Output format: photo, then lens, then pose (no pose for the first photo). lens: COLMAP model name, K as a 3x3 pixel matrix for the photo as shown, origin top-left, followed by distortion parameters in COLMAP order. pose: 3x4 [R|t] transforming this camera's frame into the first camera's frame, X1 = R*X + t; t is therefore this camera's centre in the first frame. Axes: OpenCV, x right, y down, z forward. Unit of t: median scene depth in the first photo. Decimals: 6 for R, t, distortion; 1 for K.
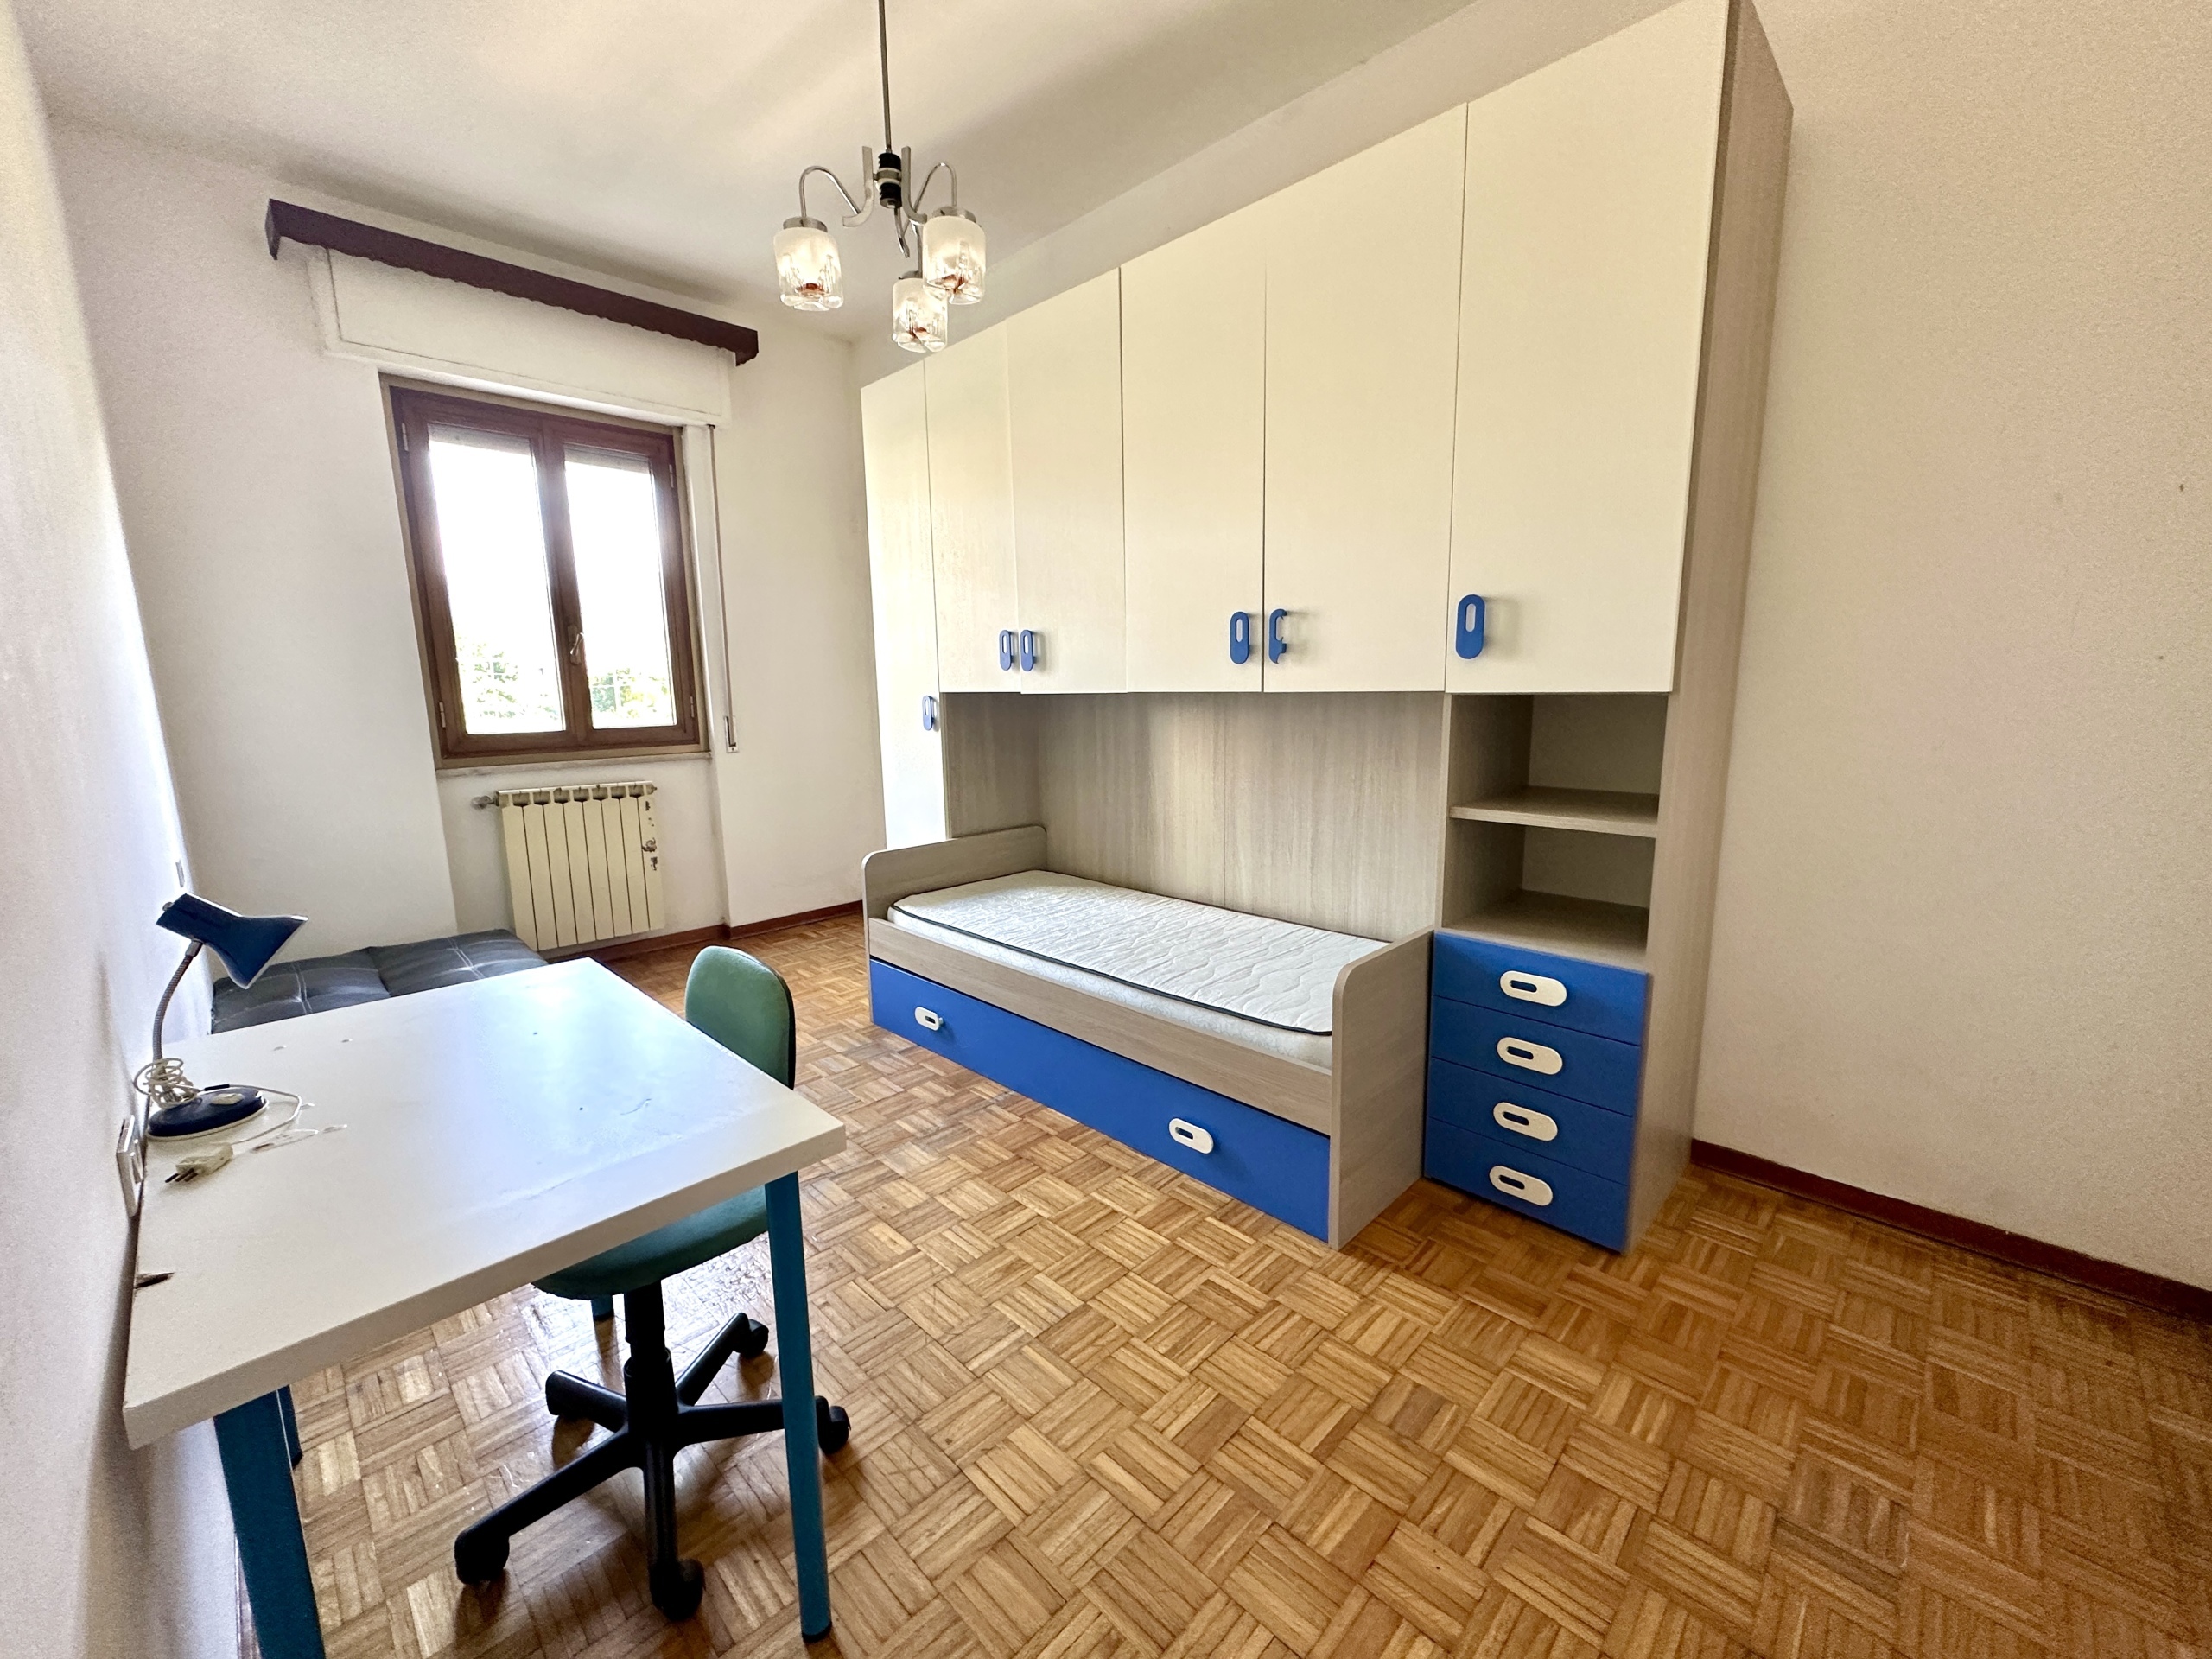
lens RADIAL K [[881.1, 0, 1105.7], [0, 881.1, 830.8], [0, 0, 1]] dist [-0.004558, 0.001151]
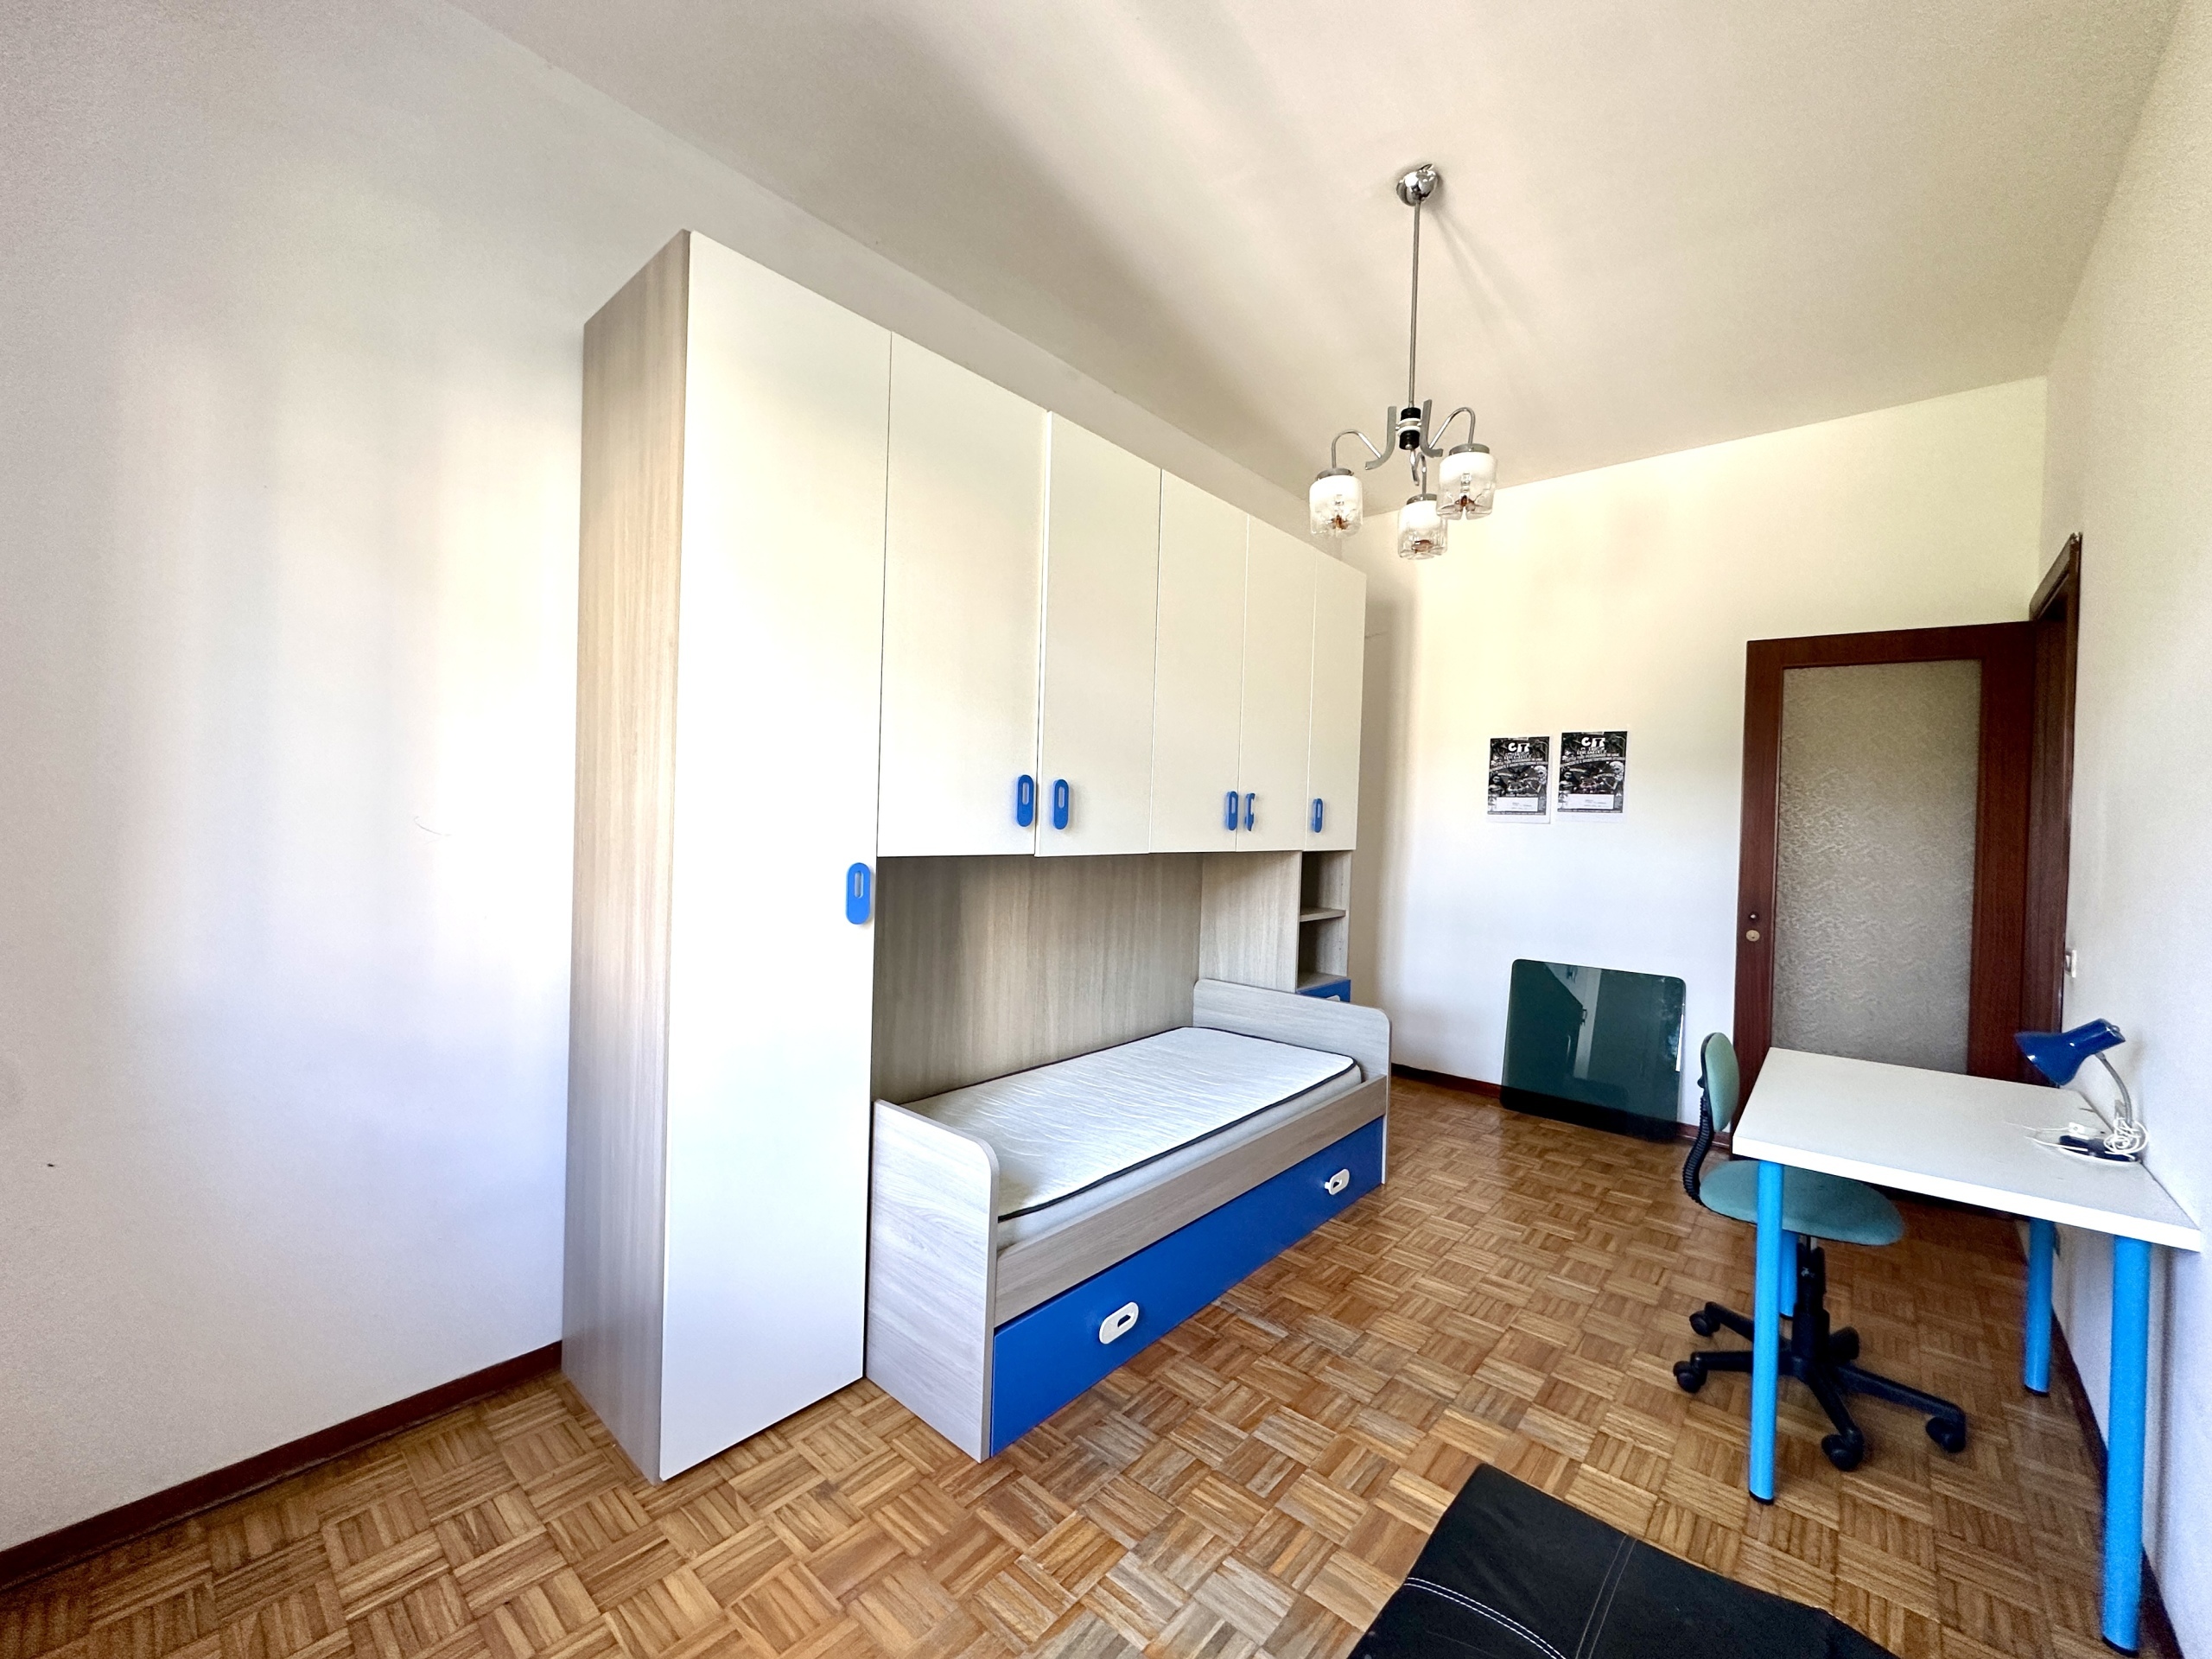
lens RADIAL K [[881.1, 0, 1105.7], [0, 881.1, 830.8], [0, 0, 1]] dist [-0.004558, 0.001151]
pose [[-0.060974, 0.000299, 0.998139, -0.992245], [0.144066, 0.989532, 0.008504, -0.198619], [-0.987688, 0.144316, -0.060379, 1.104157]]
